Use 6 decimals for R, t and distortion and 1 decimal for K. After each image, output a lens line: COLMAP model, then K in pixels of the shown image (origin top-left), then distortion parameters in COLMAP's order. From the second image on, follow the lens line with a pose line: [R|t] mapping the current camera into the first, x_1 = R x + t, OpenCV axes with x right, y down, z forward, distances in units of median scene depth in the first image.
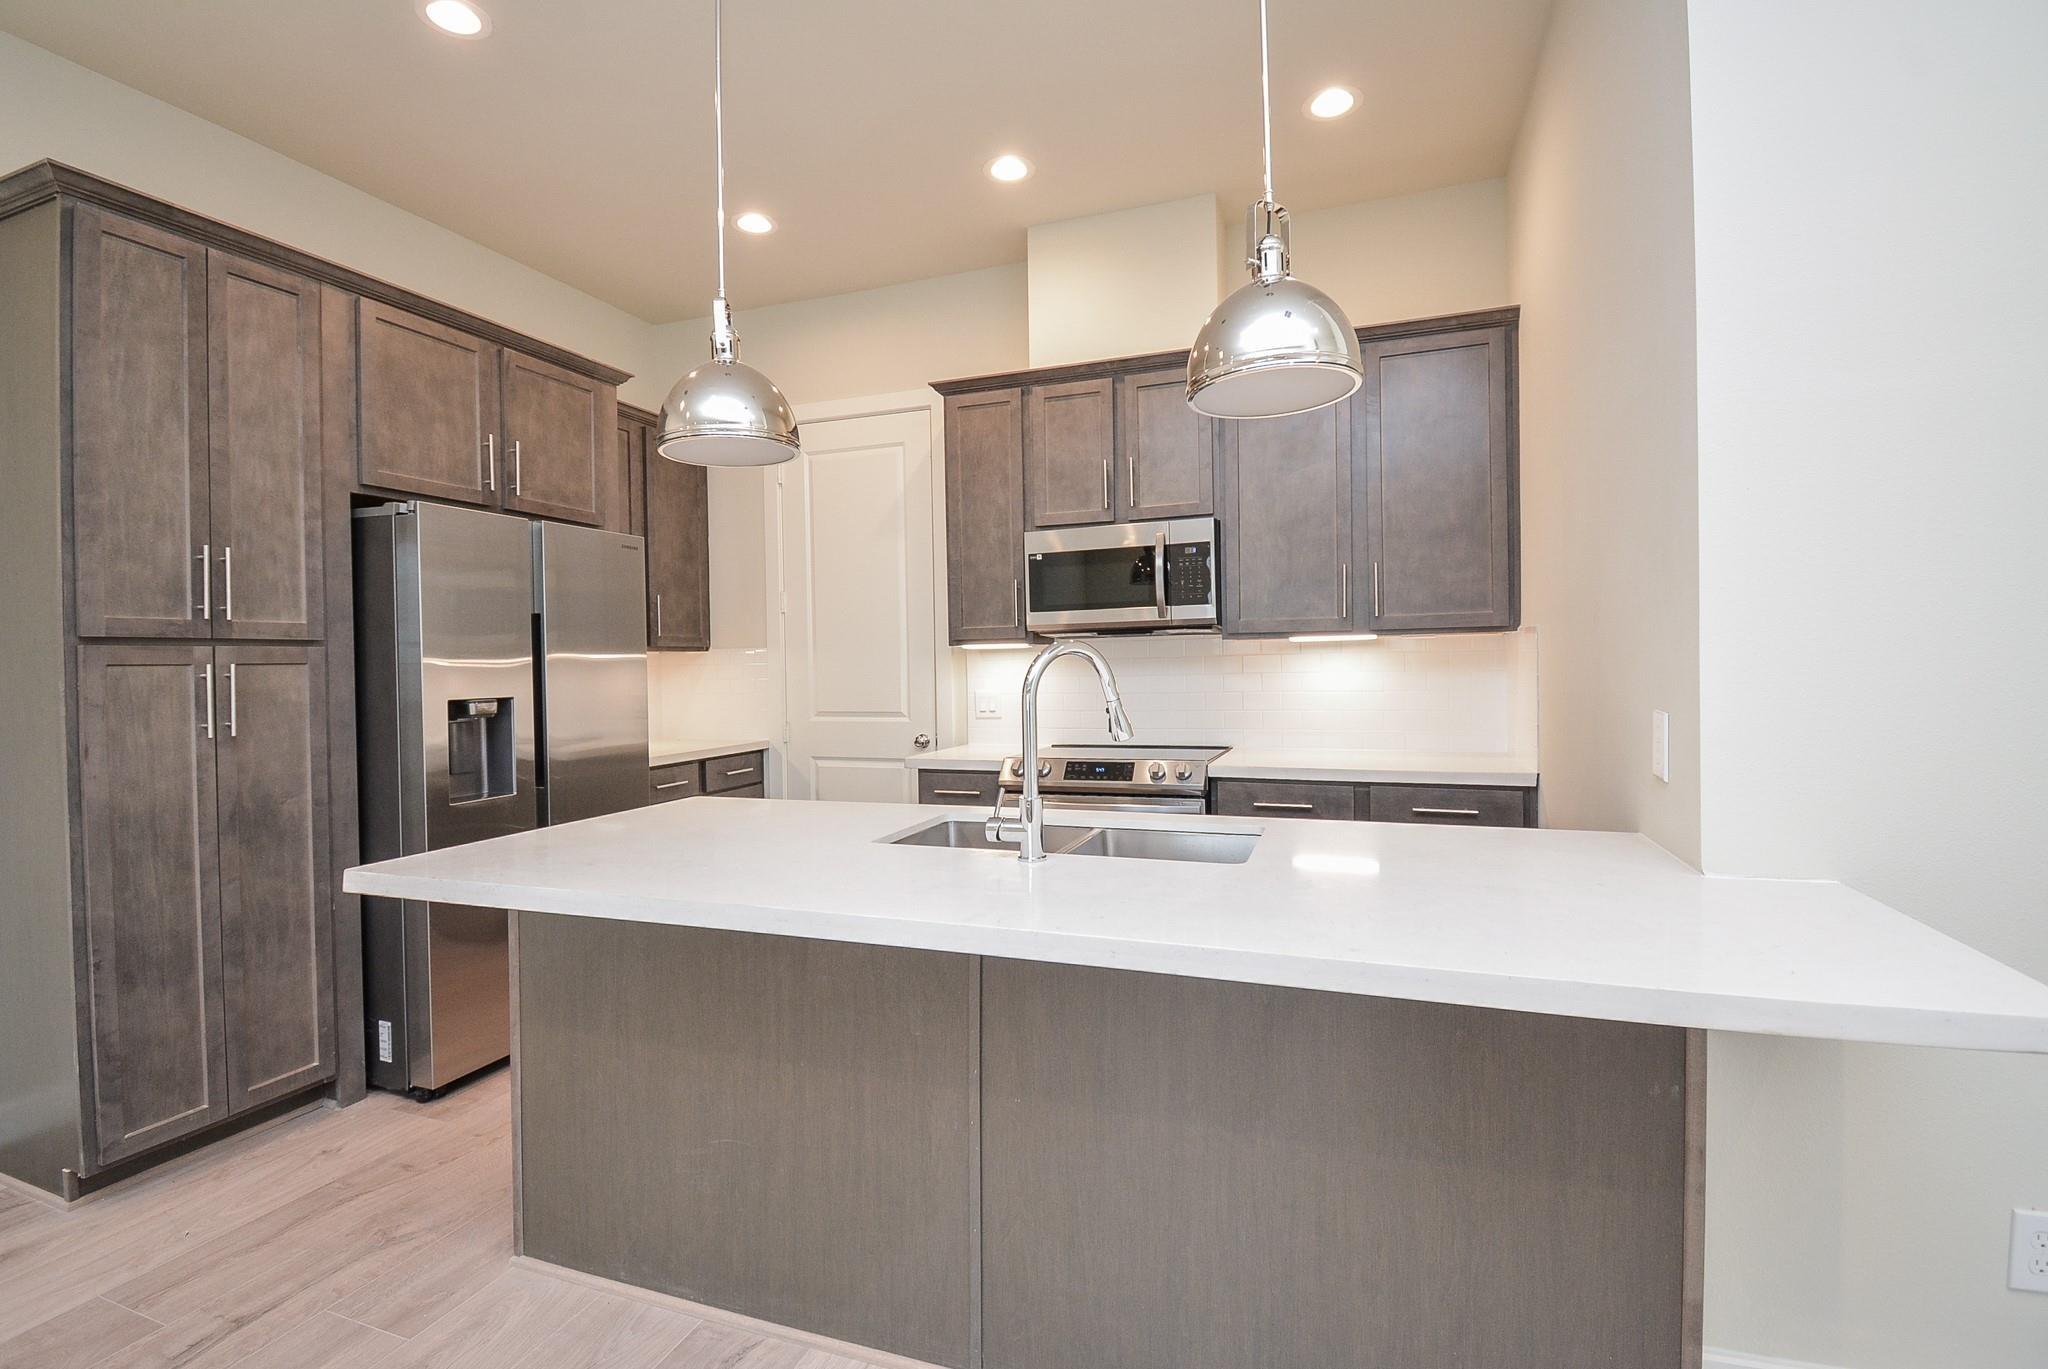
lens RADIAL K [[917.4, 0, 1014.4], [0, 917.4, 670.8], [0, 0, 1]] dist [0.023793, -0.025622]
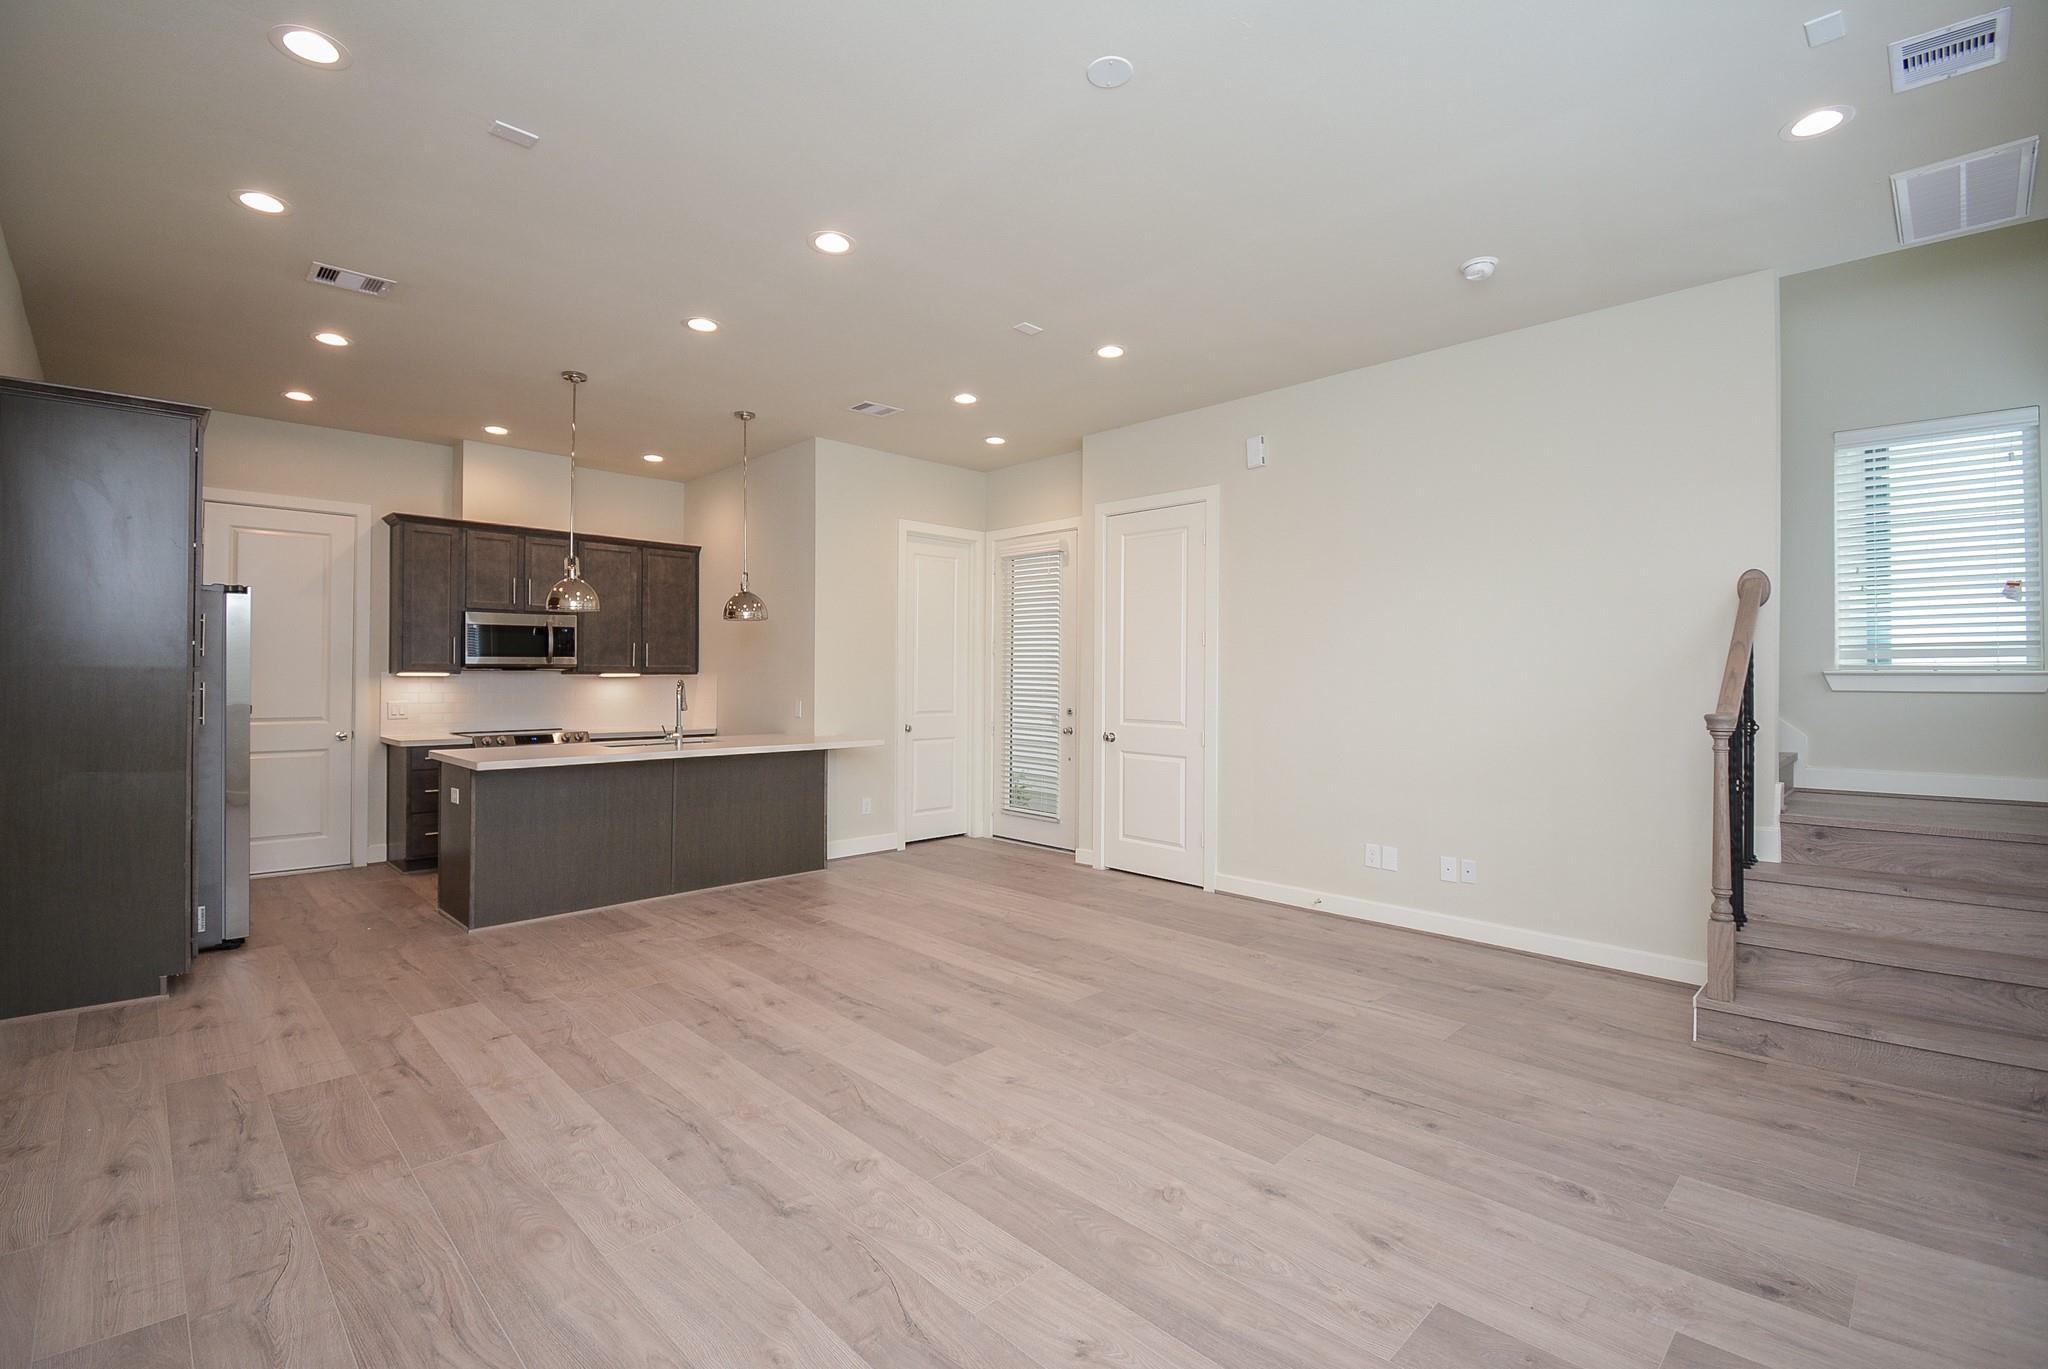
lens RADIAL K [[907.4, 0, 1011.0], [0, 907.4, 672.2], [0, 0, 1]] dist [0.033551, -0.024221]
pose [[0.425226, 0.023570, 0.904780, -1.284814], [-0.001561, 0.999678, -0.025309, 0.011551], [-0.905086, 0.009350, 0.425126, -0.798820]]
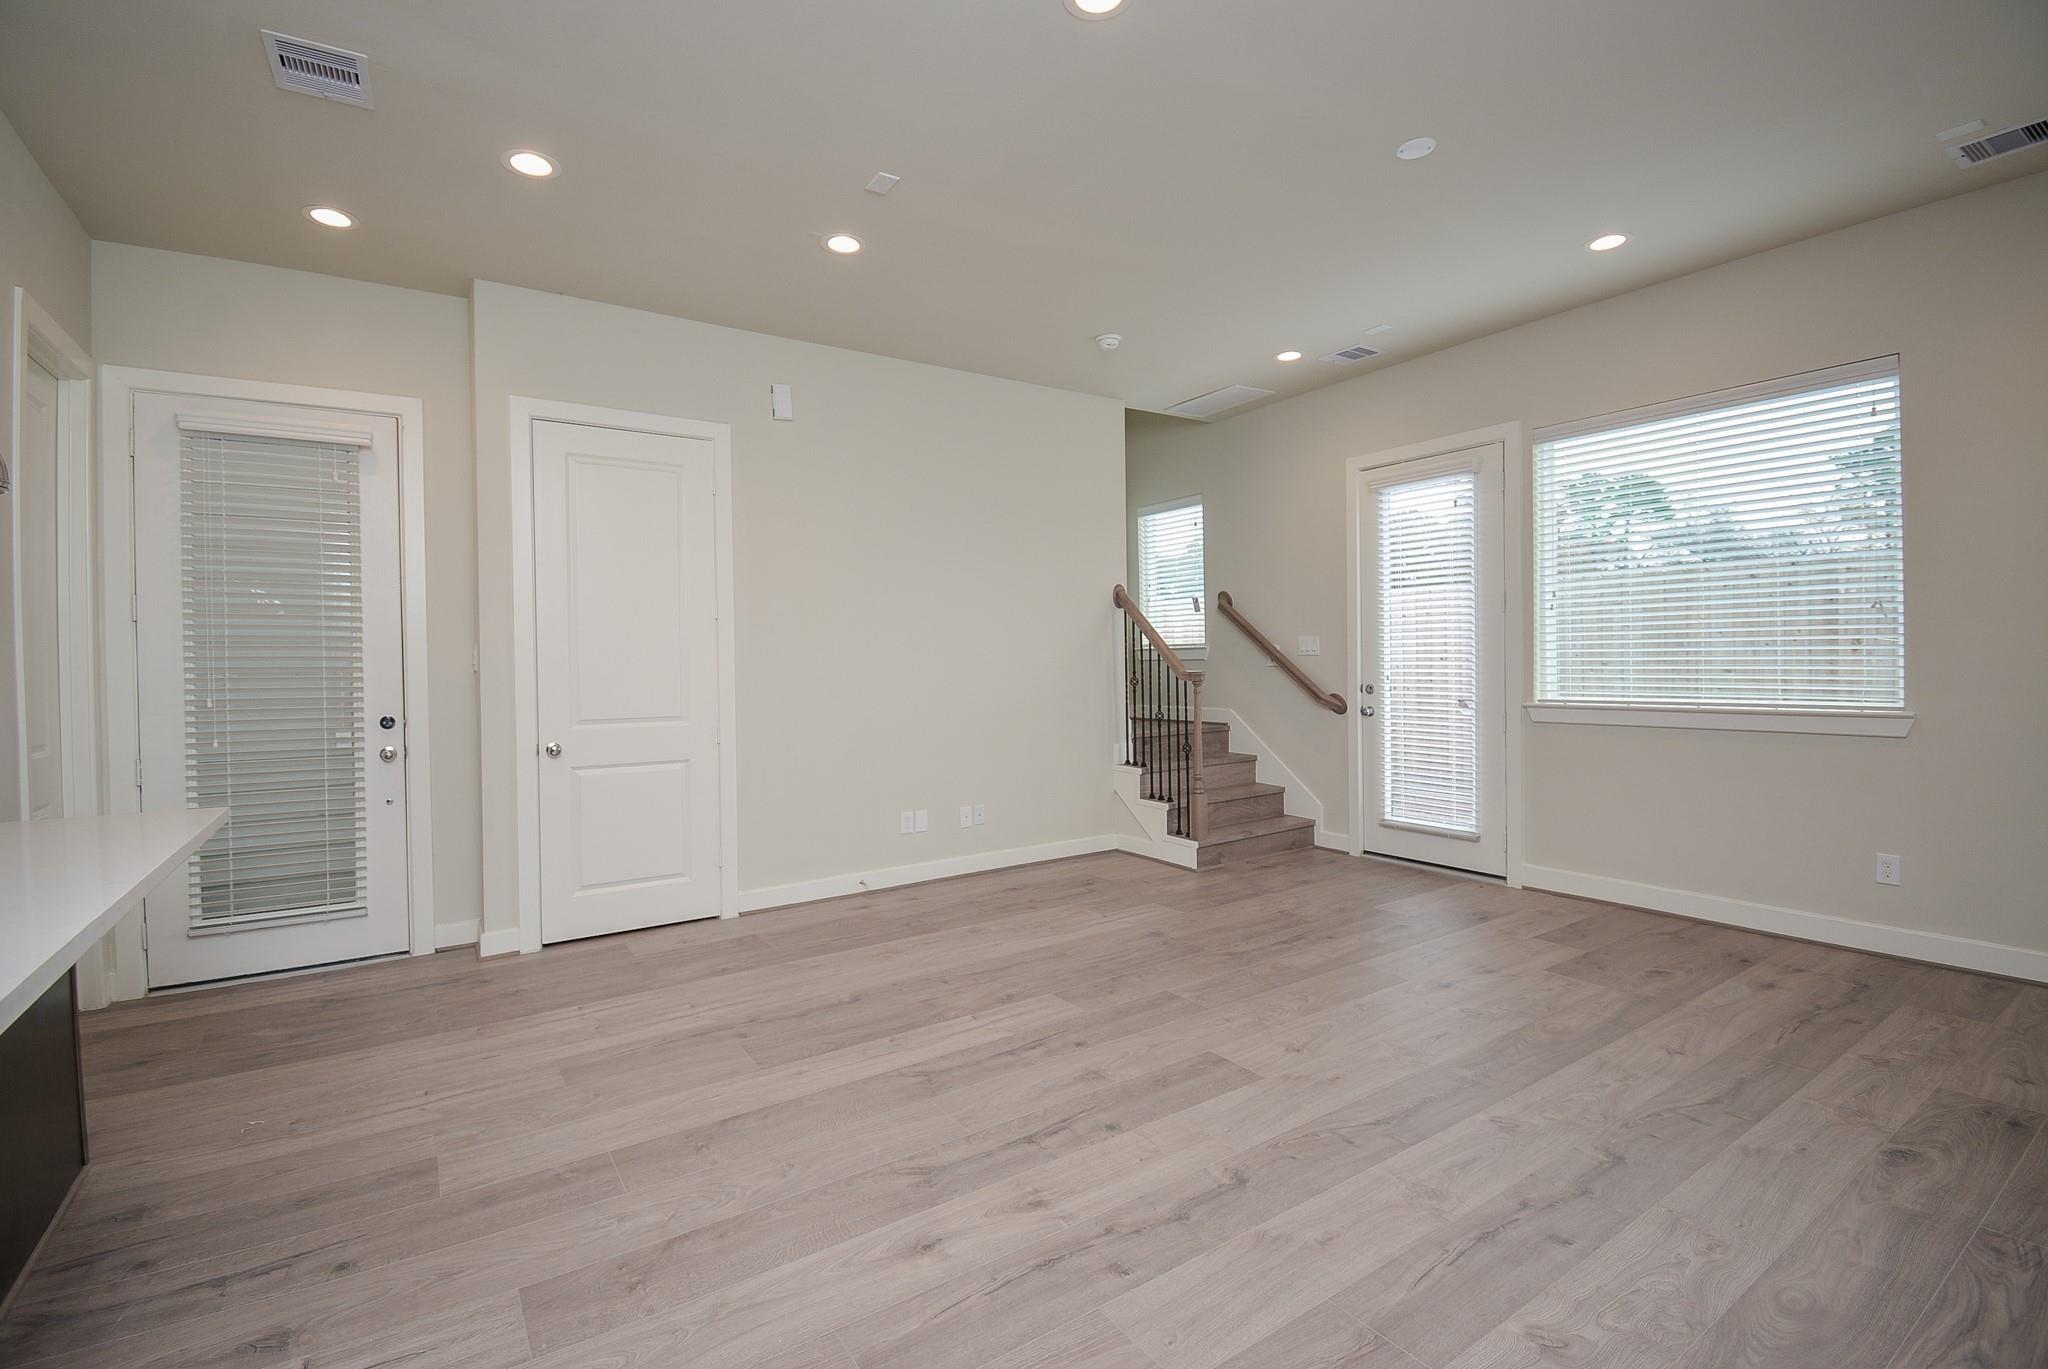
lens RADIAL K [[917.4, 0, 1014.4], [0, 917.4, 670.8], [0, 0, 1]] dist [0.023793, -0.025622]
pose [[-0.813163, 0.025038, 0.581497, -0.760603], [0.037505, 0.999252, 0.009420, -0.000428], [-0.580826, 0.029469, -0.813494, 0.507438]]
